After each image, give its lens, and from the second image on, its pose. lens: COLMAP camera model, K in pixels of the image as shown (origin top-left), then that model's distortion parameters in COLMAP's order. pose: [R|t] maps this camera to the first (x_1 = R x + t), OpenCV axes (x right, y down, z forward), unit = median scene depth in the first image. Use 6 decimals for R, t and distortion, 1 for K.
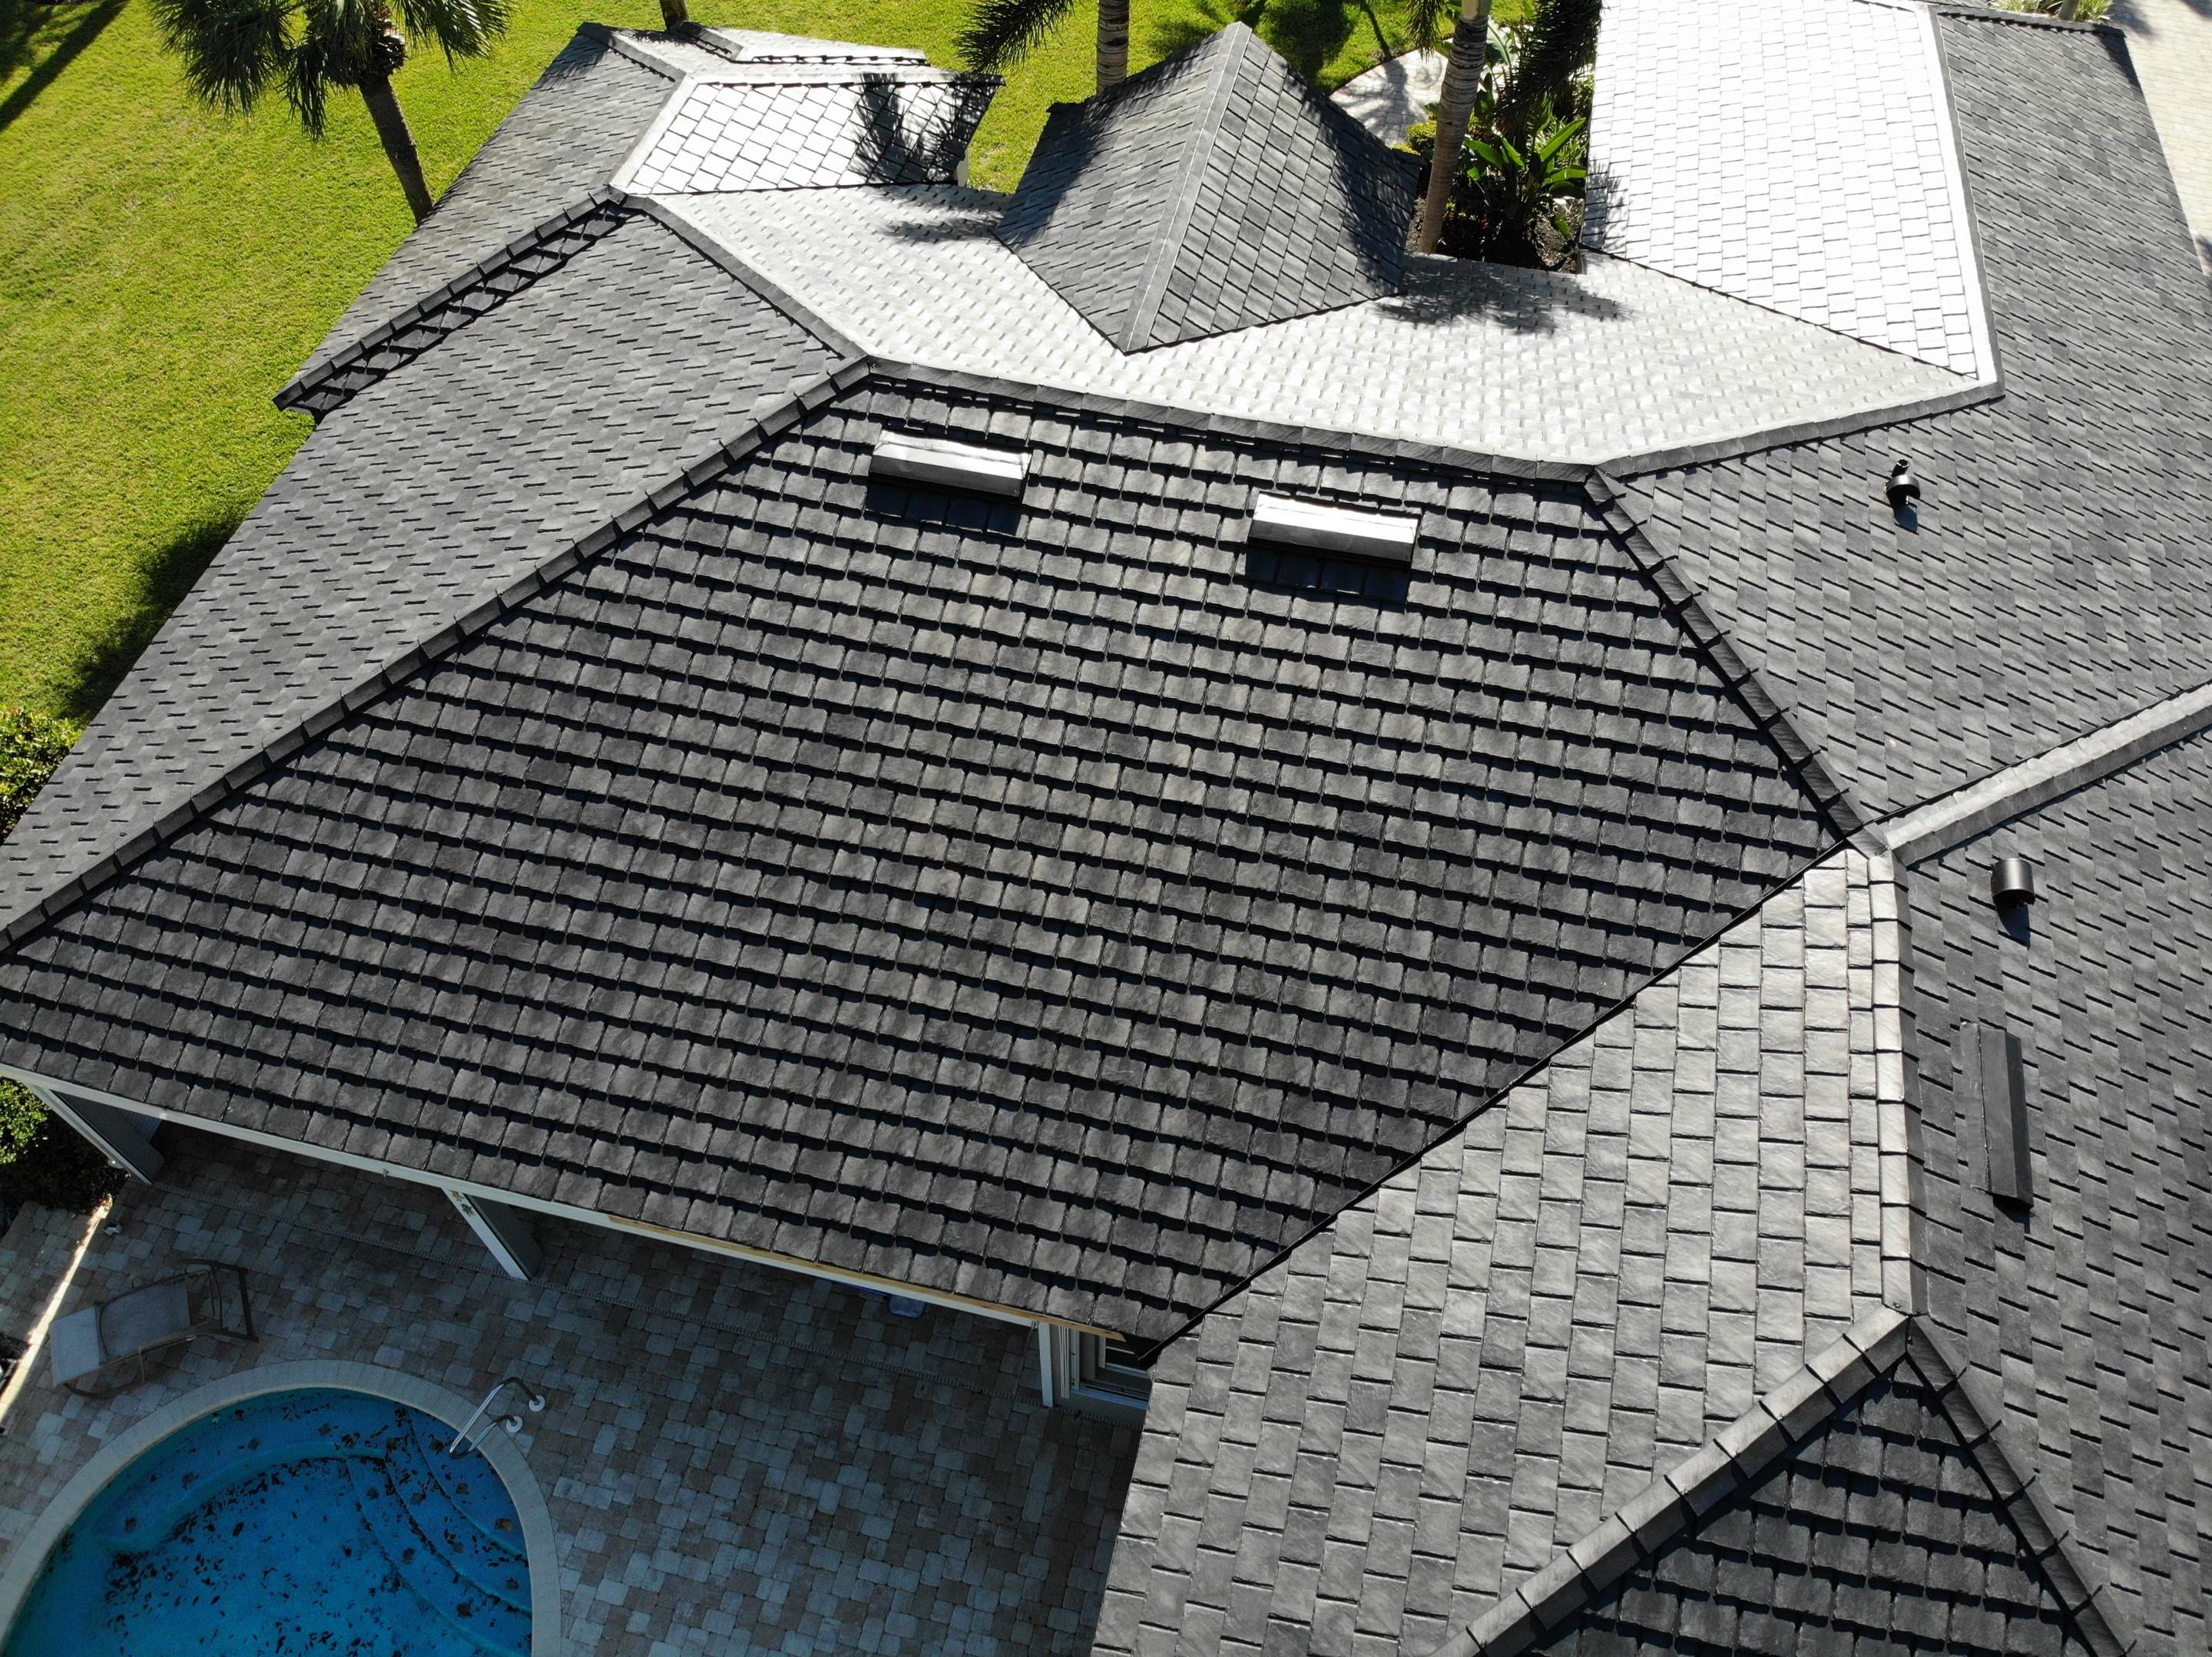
lens RADIAL K [[1648.8, 0, 1052.4], [0, 1648.8, 867.7], [0, 0, 1]] dist [0.014092, -0.018376]
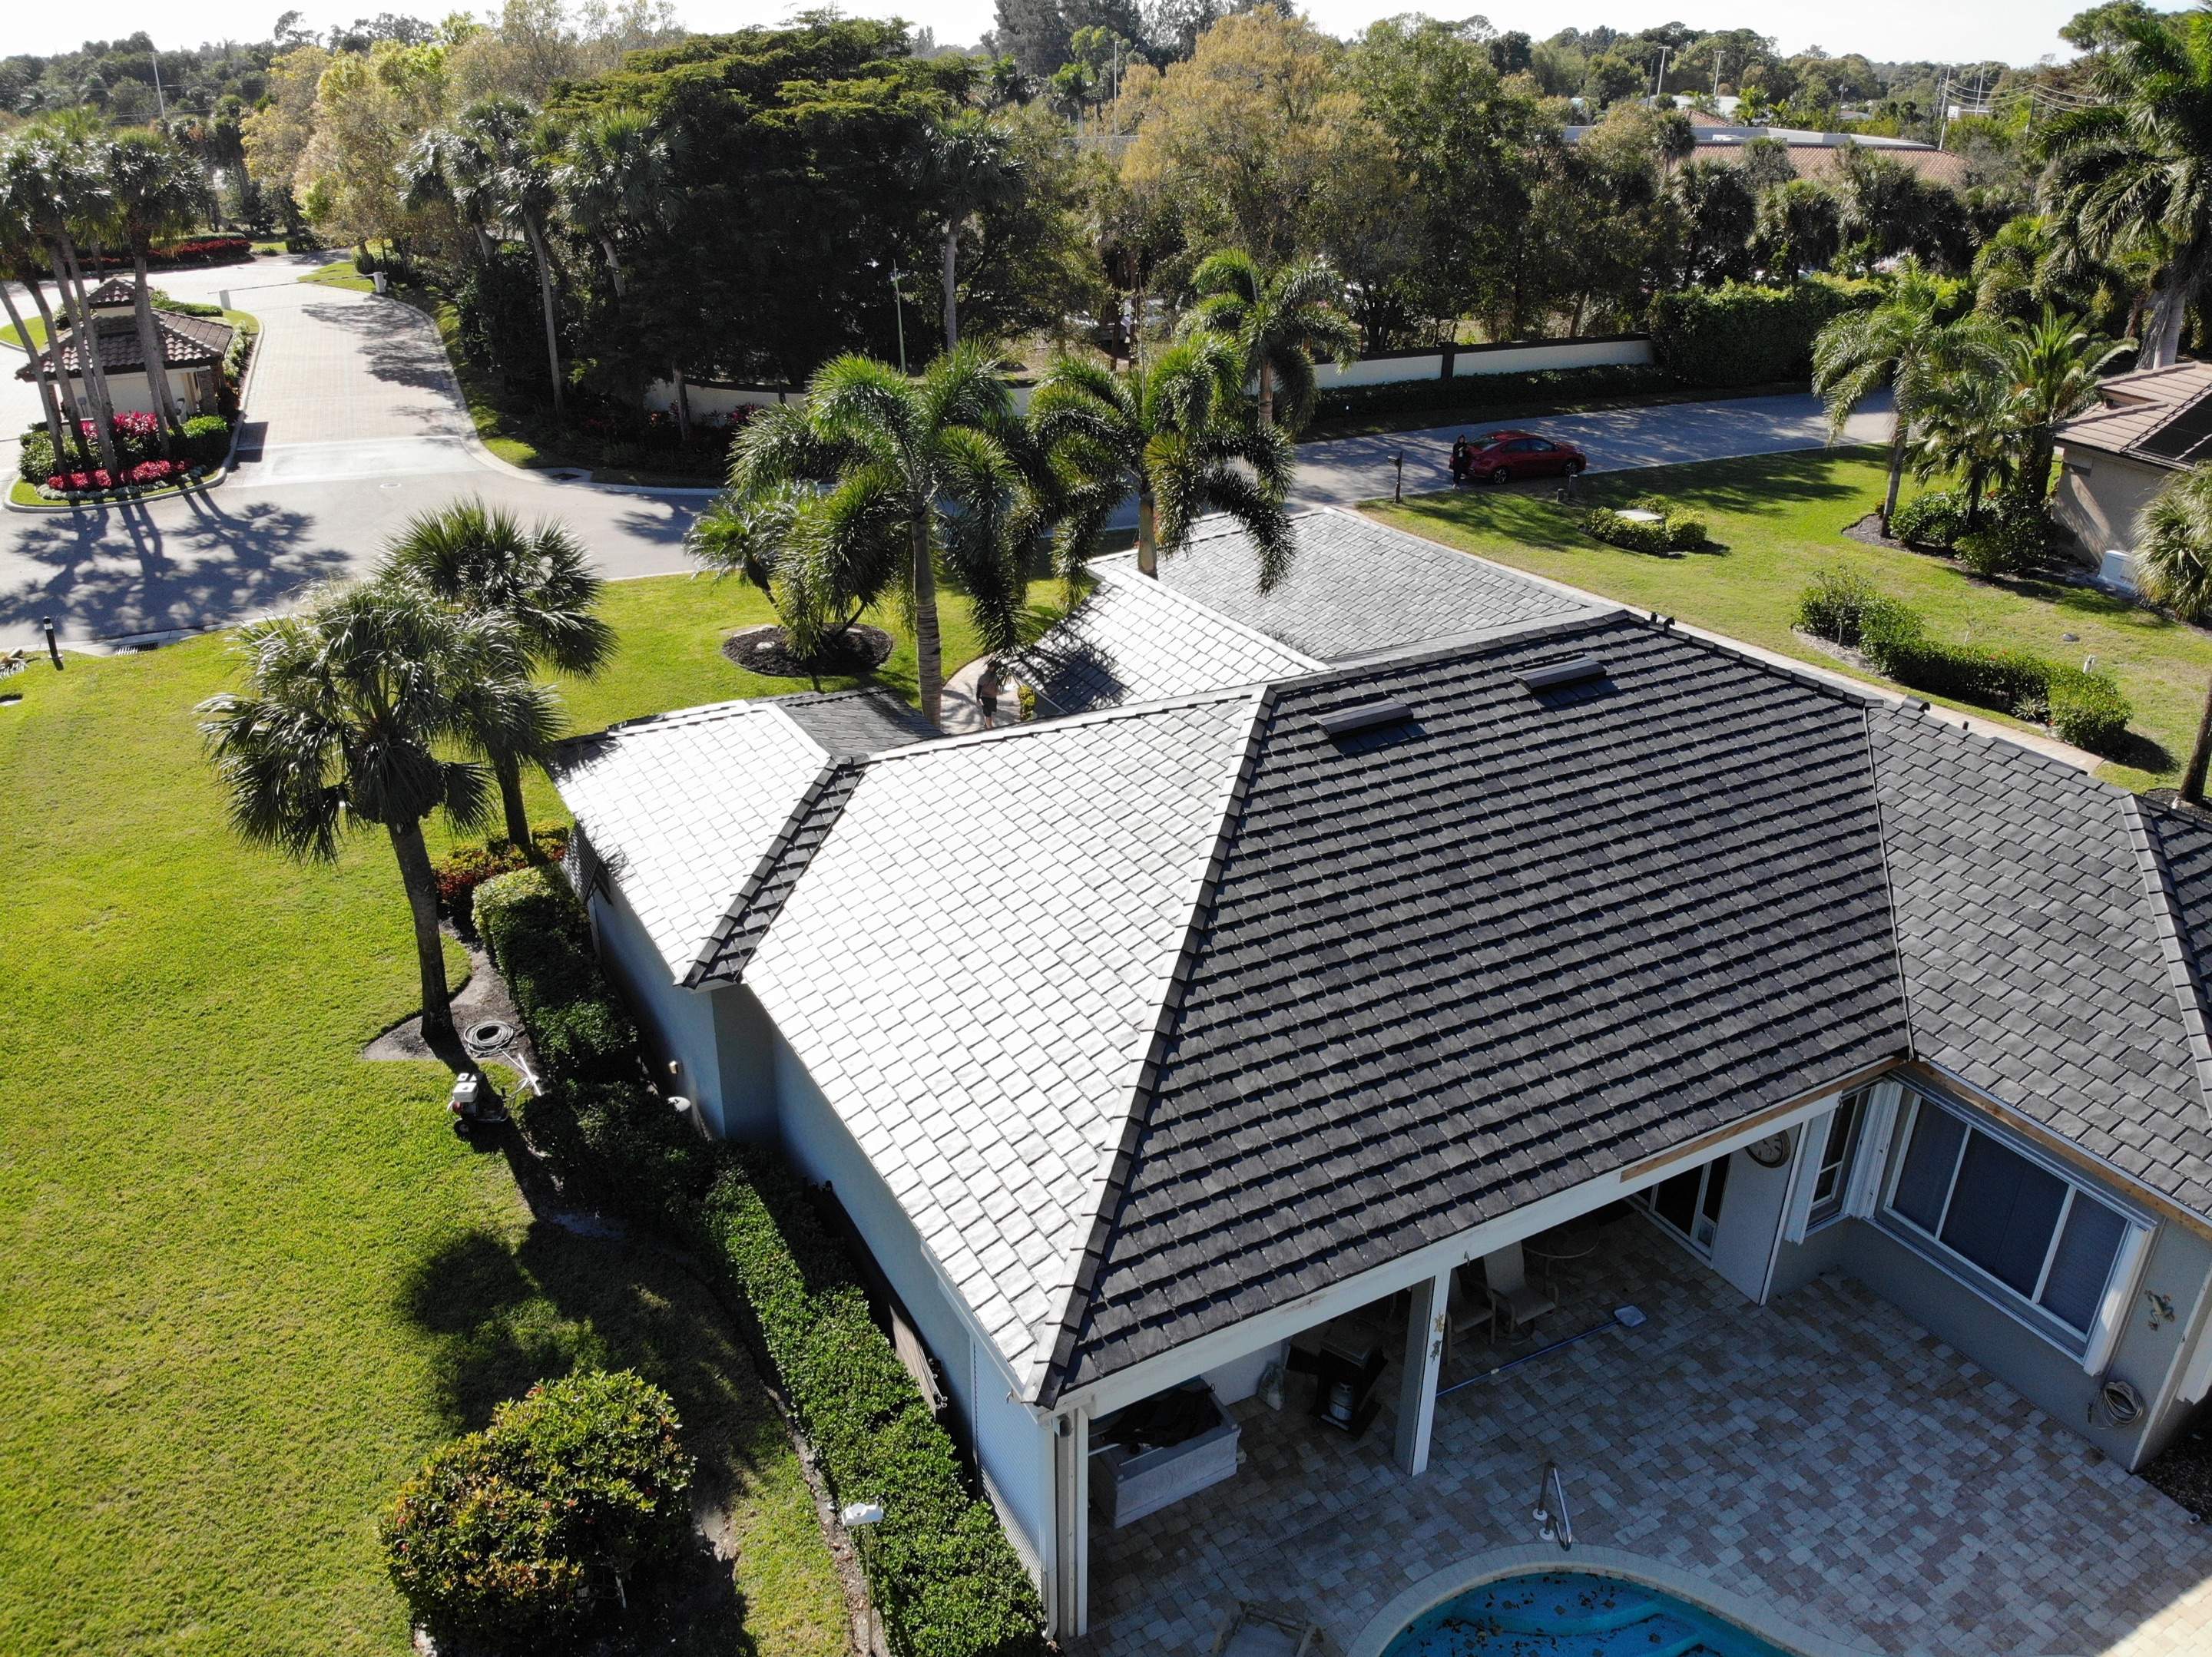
lens RADIAL K [[1648.8, 0, 1097.1], [0, 1648.8, 834.4], [0, 0, 1]] dist [0.014092, -0.018376]
pose [[0.740588, -0.305263, 0.598618, -1.169862], [0.552309, 0.783943, -0.283527, 0.130277], [-0.382732, 0.540599, 0.749179, 0.032872]]
